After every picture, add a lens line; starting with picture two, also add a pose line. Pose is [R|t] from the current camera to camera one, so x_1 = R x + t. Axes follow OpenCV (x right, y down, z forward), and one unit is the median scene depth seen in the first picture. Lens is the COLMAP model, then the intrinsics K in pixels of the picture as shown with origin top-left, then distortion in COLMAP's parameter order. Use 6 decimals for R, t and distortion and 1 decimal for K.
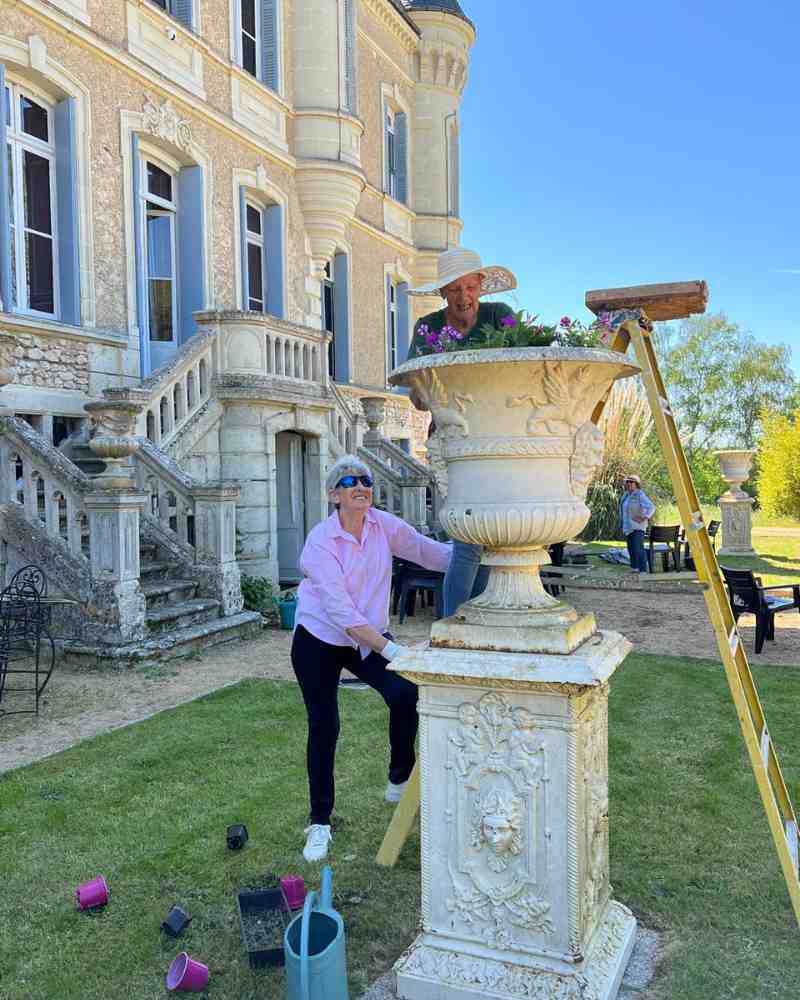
lens RADIAL K [[905.3, 0, 397.2], [0, 905.3, 523.0], [0, 0, 1]] dist [0.010031, 0.005225]
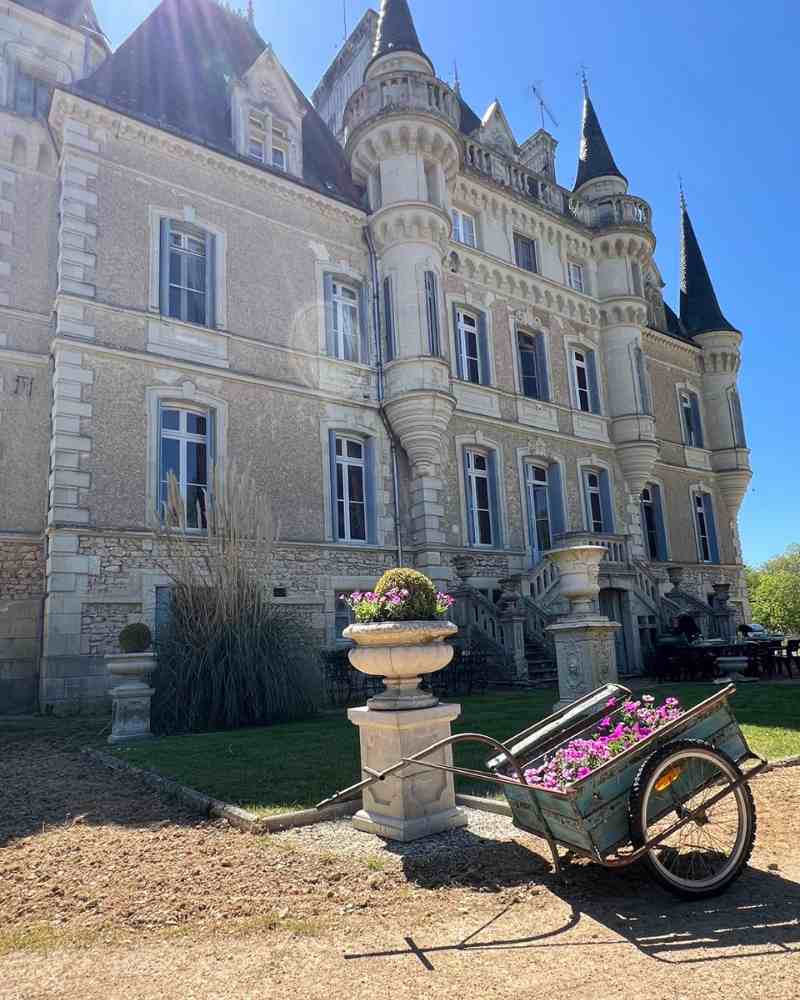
lens RADIAL K [[905.3, 0, 397.2], [0, 905.3, 523.0], [0, 0, 1]] dist [0.010031, 0.005225]
pose [[0.866094, -0.124256, -0.484192, 0.440527], [0.018153, 0.975793, -0.217943, 0.172790], [0.499552, 0.179969, 0.847384, -0.877812]]
